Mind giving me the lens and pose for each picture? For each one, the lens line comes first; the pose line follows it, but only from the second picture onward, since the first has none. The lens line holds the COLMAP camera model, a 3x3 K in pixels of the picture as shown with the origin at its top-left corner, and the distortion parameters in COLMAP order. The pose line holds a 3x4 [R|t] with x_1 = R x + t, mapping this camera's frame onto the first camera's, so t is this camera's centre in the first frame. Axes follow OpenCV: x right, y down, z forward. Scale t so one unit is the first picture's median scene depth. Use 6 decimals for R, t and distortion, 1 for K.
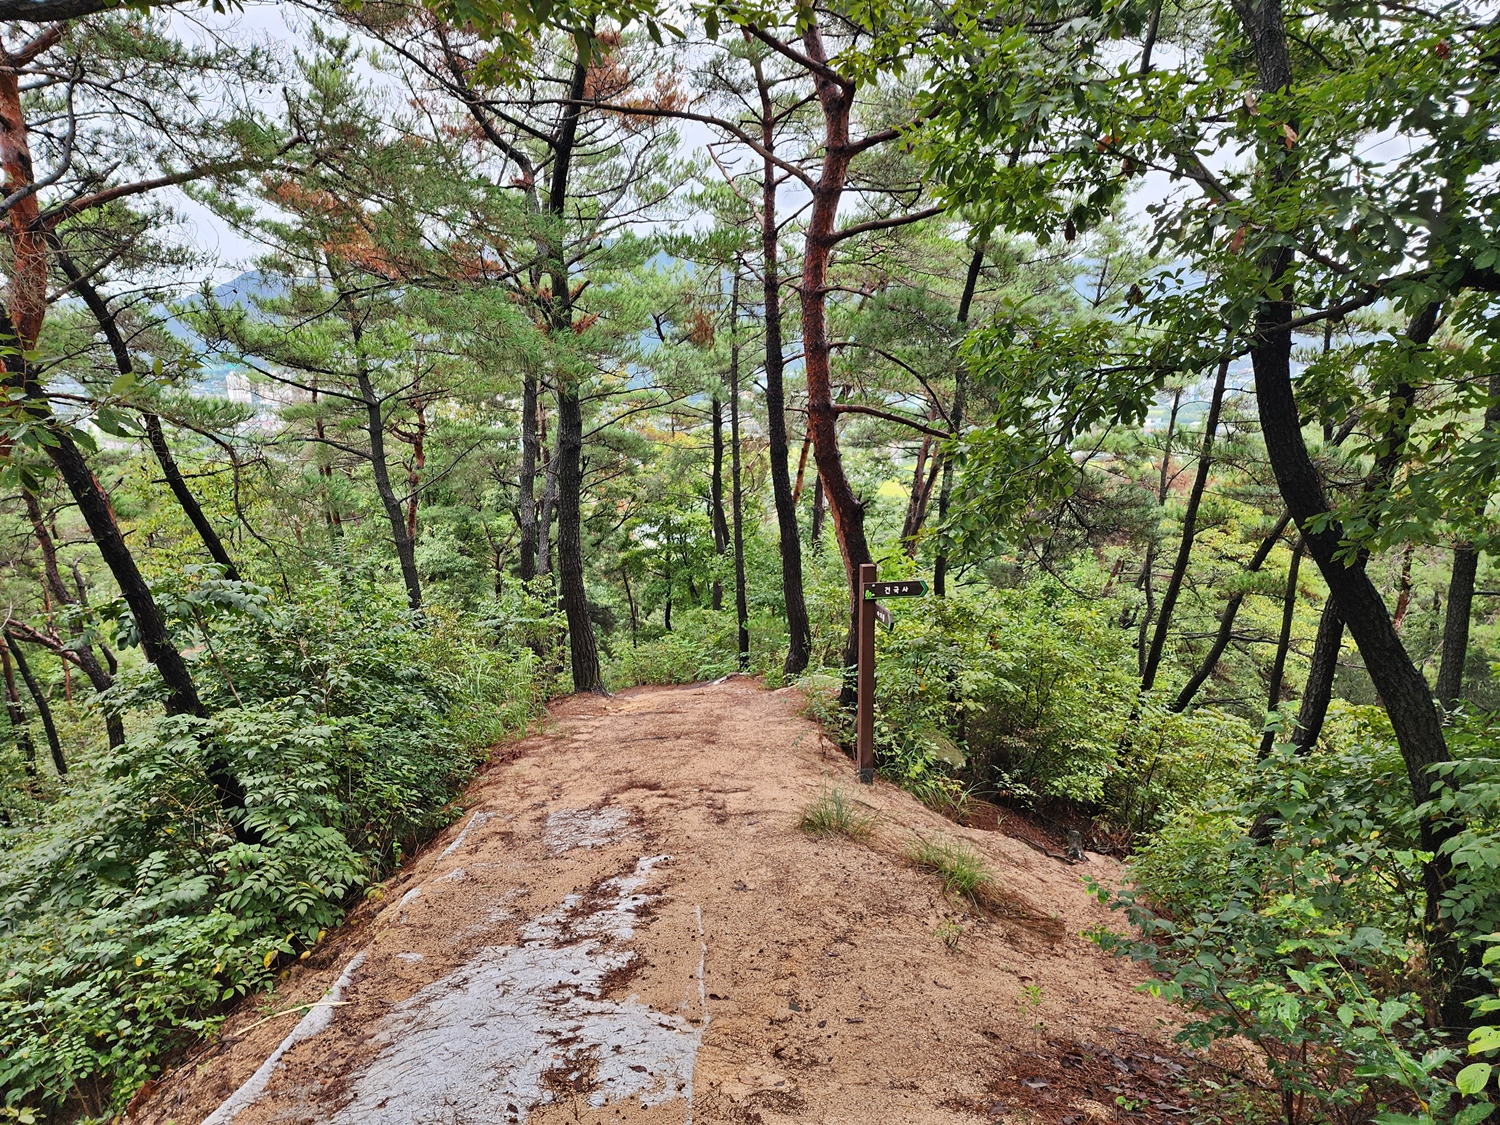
lens RADIAL K [[1135.0, 0, 750.0], [0, 1135.0, 562.5], [0, 0, 1]] dist [0.074905, -0.057127]
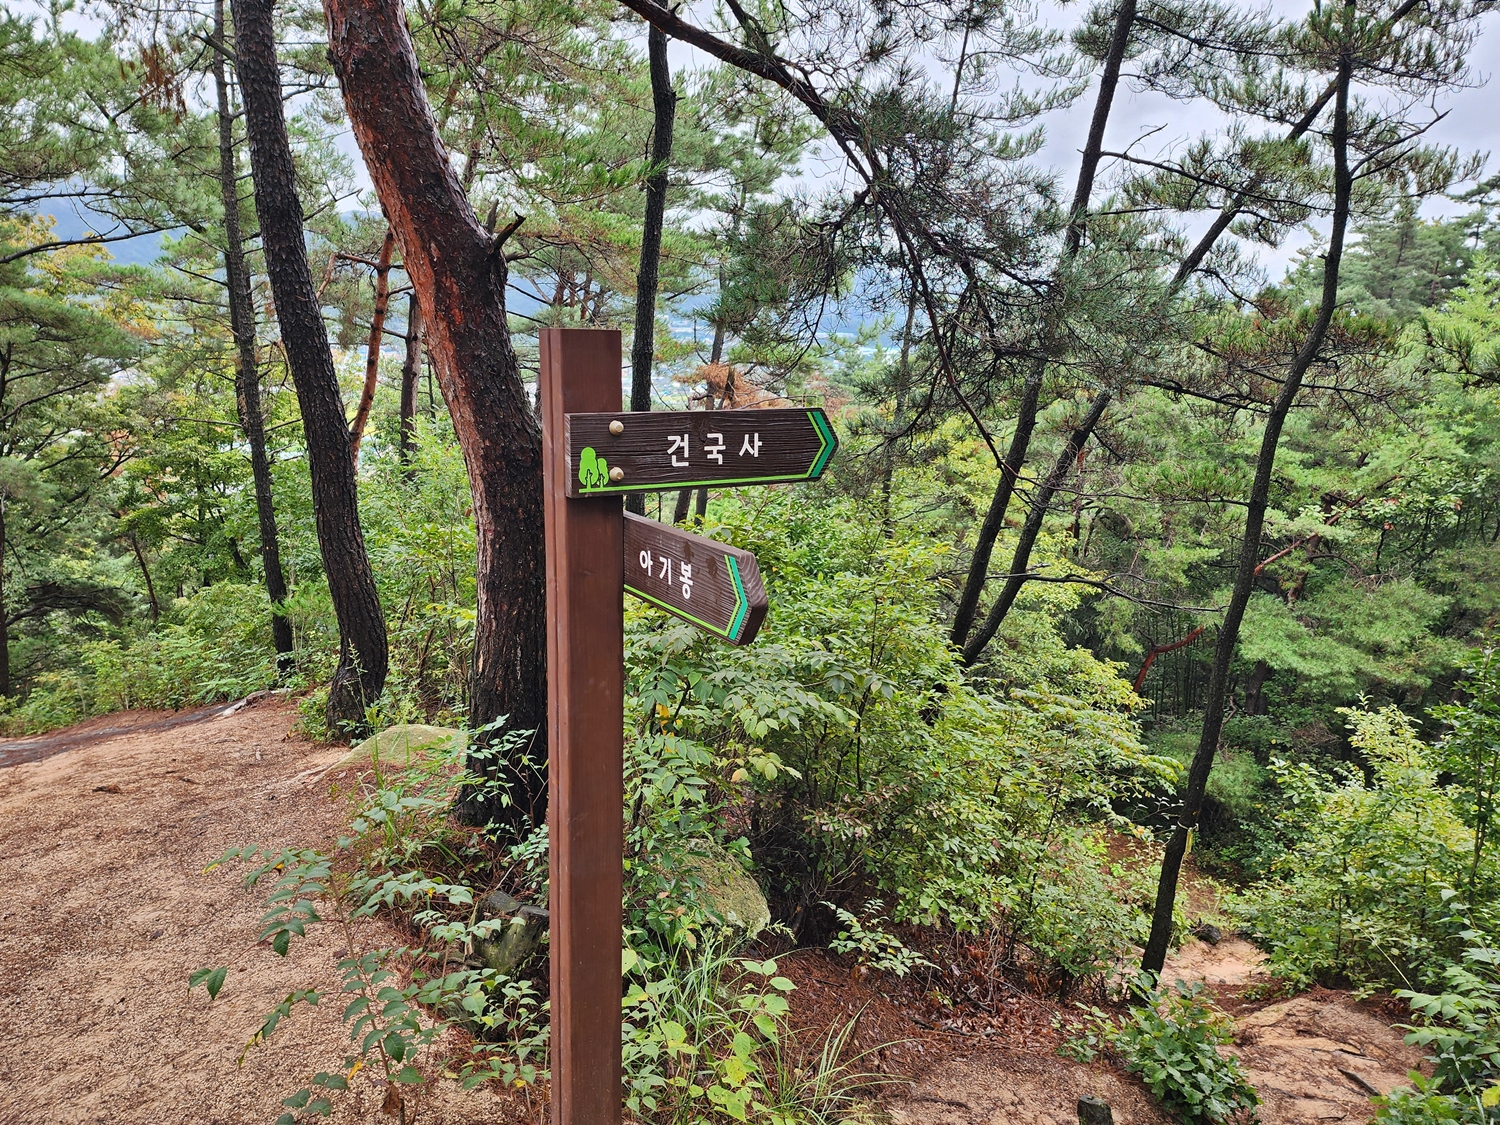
lens RADIAL K [[1135.0, 0, 750.0], [0, 1135.0, 562.5], [0, 0, 1]] dist [0.074905, -0.057127]
pose [[0.941924, -0.052358, 0.331719, 0.045247], [0.040578, 0.998279, 0.042343, 0.027071], [-0.333365, -0.026424, 0.942428, 0.580497]]
